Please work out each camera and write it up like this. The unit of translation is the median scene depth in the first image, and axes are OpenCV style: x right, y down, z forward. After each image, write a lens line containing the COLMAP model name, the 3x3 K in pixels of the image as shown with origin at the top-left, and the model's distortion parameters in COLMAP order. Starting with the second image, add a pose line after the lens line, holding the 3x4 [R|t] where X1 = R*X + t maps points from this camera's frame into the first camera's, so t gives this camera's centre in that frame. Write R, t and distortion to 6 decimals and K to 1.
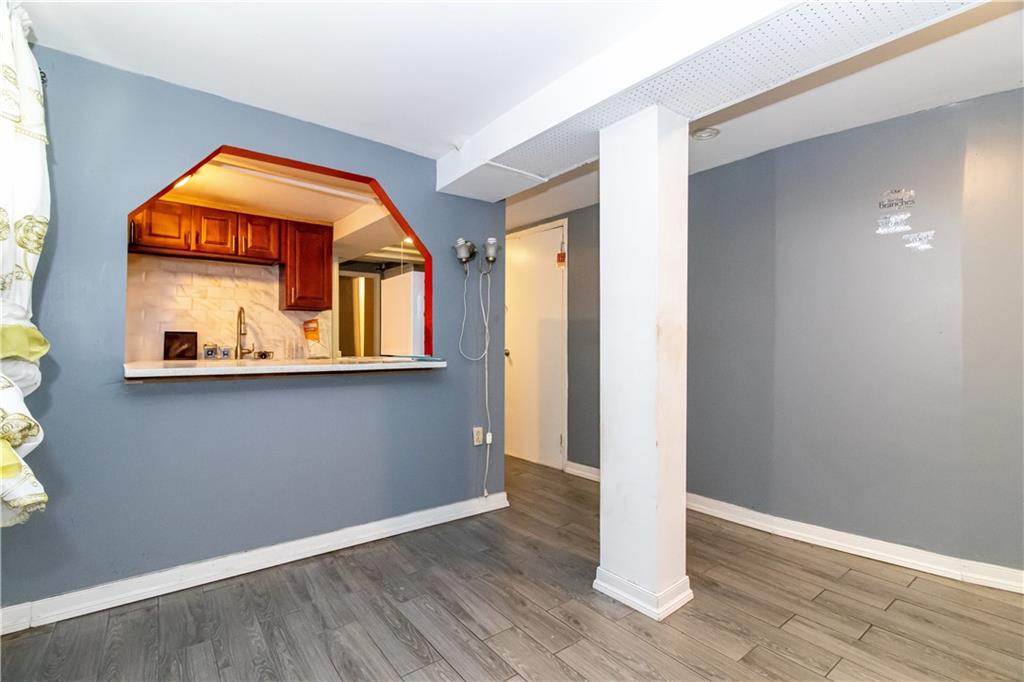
lens RADIAL K [[476.6, 0, 511.8], [0, 476.6, 346.9], [0, 0, 1]] dist [0.000993, 0.000451]
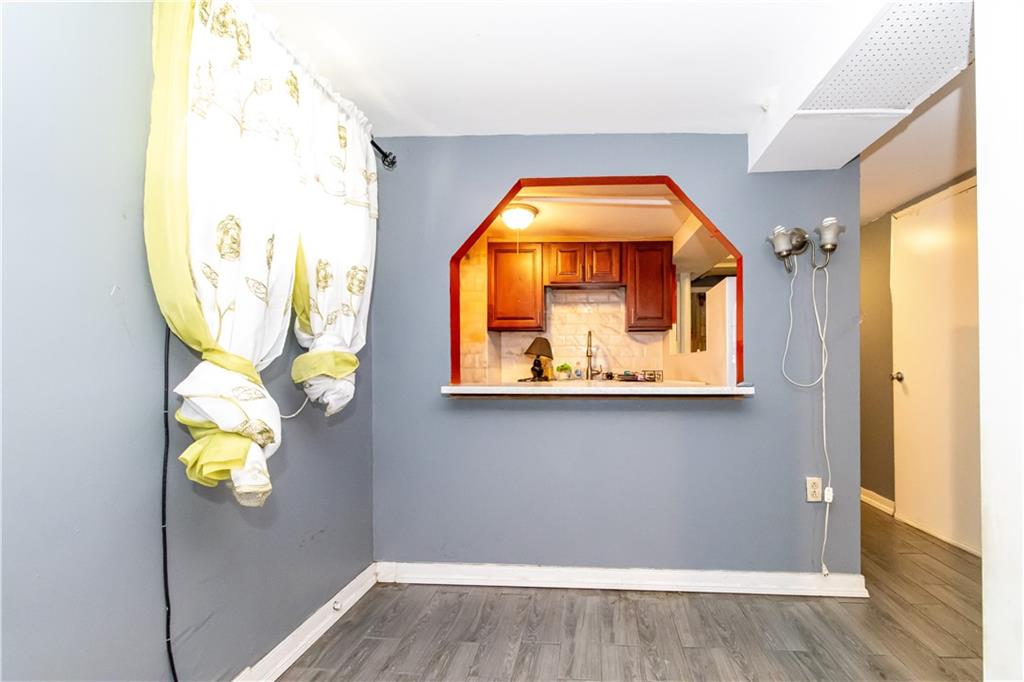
lens RADIAL K [[502.1, 0, 514.3], [0, 502.1, 362.4], [0, 0, 1]] dist [0.001873, 0.000367]
pose [[0.755344, -0.005620, -0.655305, 0.092865], [-0.002304, 0.999934, -0.011231, 0.000628], [0.655325, 0.009993, 0.755281, 0.110763]]
